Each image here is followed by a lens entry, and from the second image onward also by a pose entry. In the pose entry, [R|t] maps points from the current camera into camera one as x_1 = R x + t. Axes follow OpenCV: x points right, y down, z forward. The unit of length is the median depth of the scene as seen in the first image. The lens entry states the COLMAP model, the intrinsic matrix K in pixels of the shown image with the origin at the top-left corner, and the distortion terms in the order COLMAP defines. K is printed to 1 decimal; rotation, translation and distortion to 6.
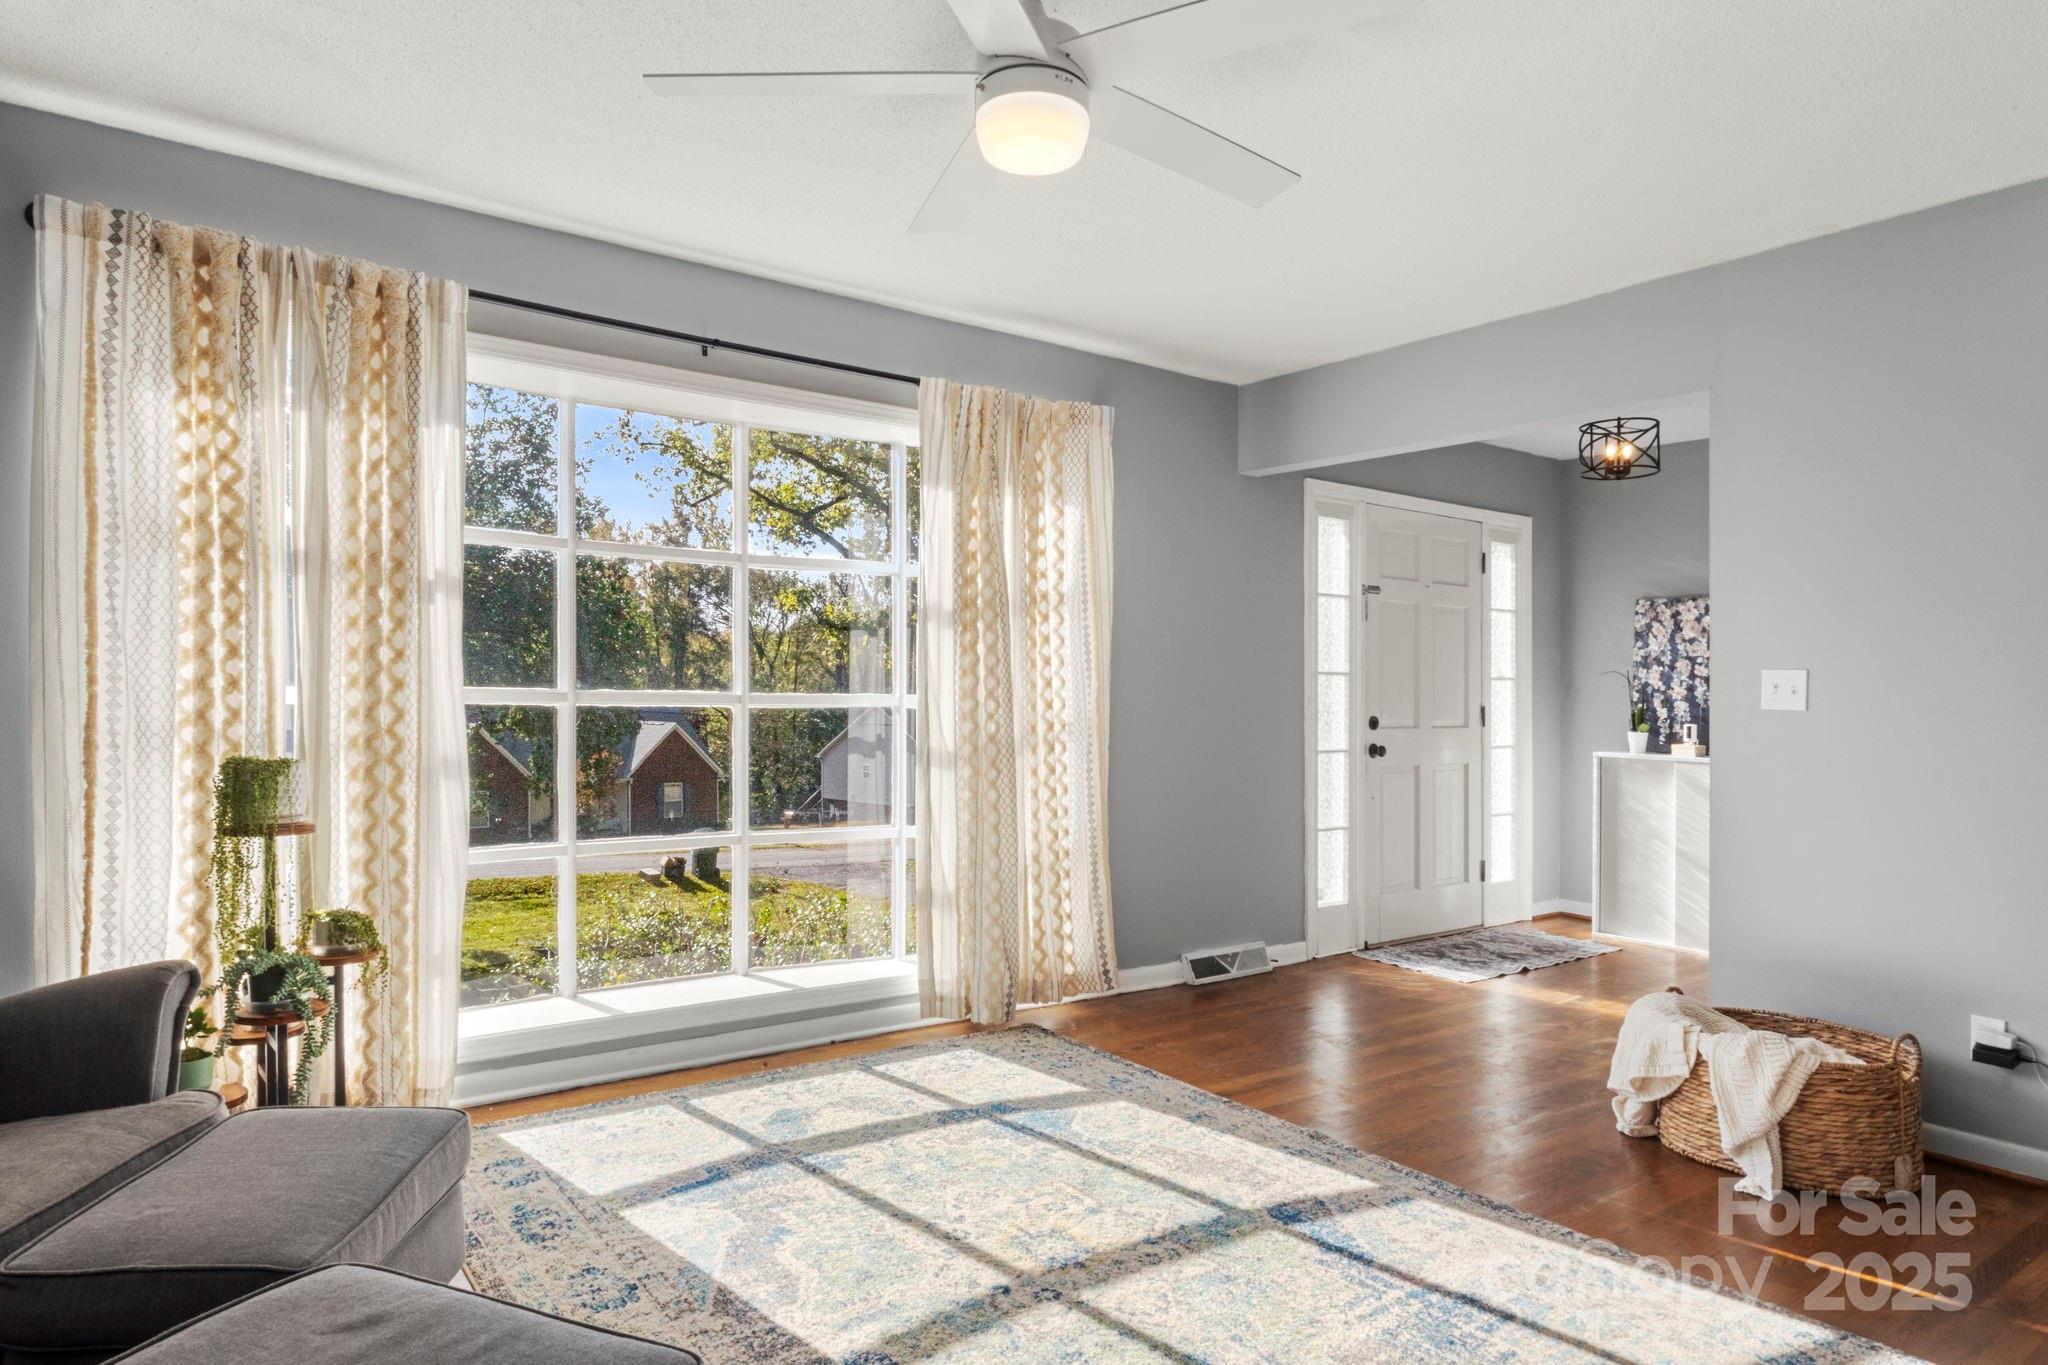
lens RADIAL K [[1152.4, 0, 1018.3], [0, 1152.4, 698.2], [0, 0, 1]] dist [-0.000086, 0.000861]
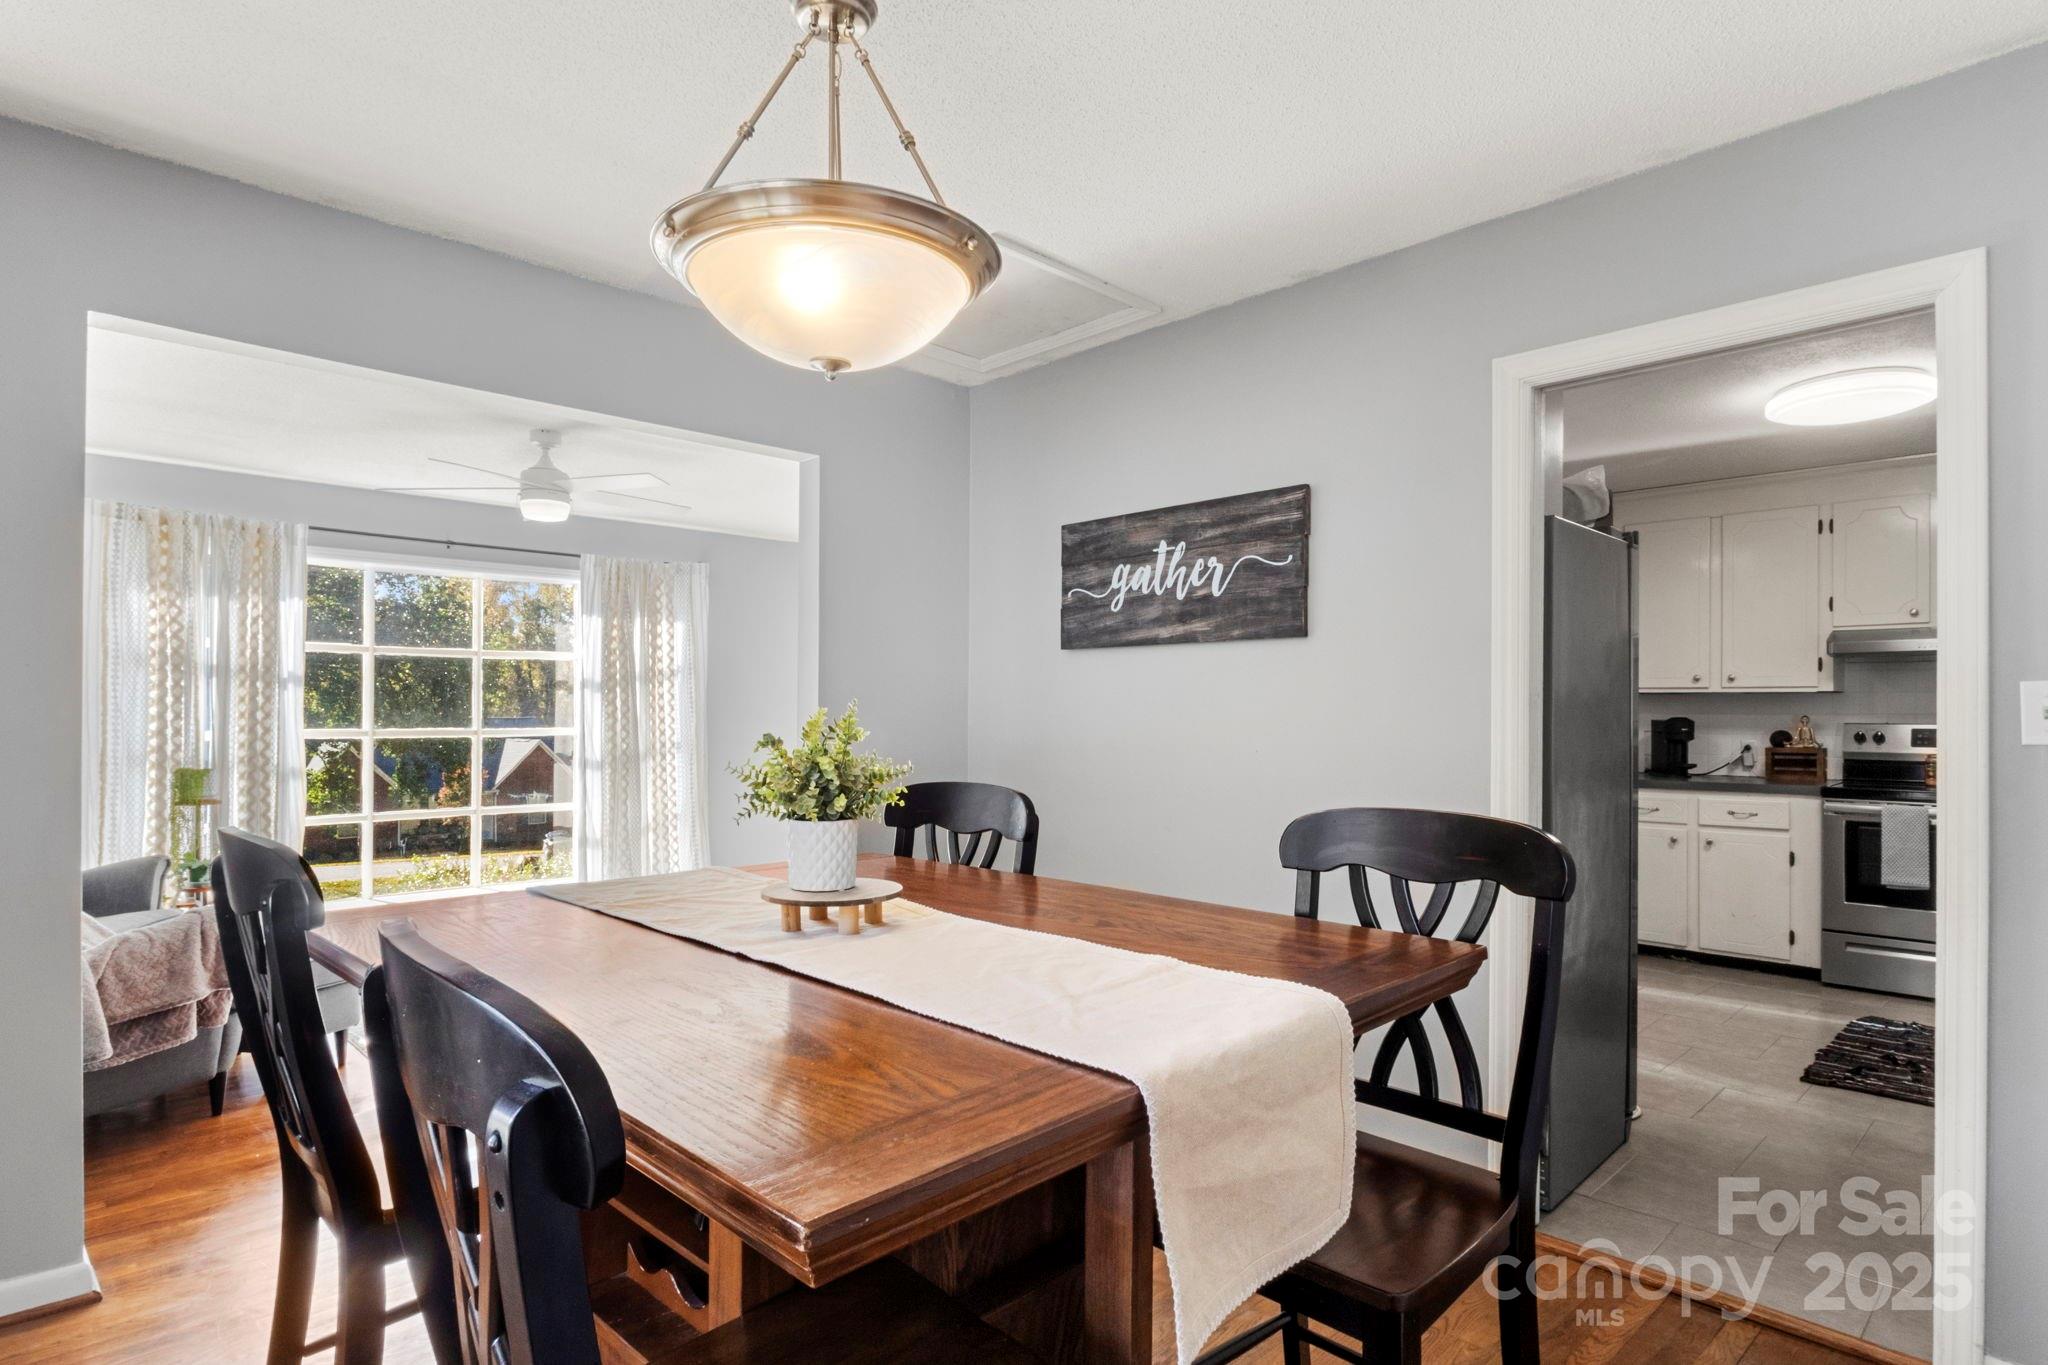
lens RADIAL K [[1051.3, 0, 1019.6], [0, 1051.3, 679.6], [0, 0, 1]] dist [0.004291, 0.001540]
pose [[0.993590, -0.004860, 0.112937, 0.570955], [0.007636, 0.999679, -0.024166, -0.048218], [-0.112783, 0.024873, 0.993308, -0.995060]]
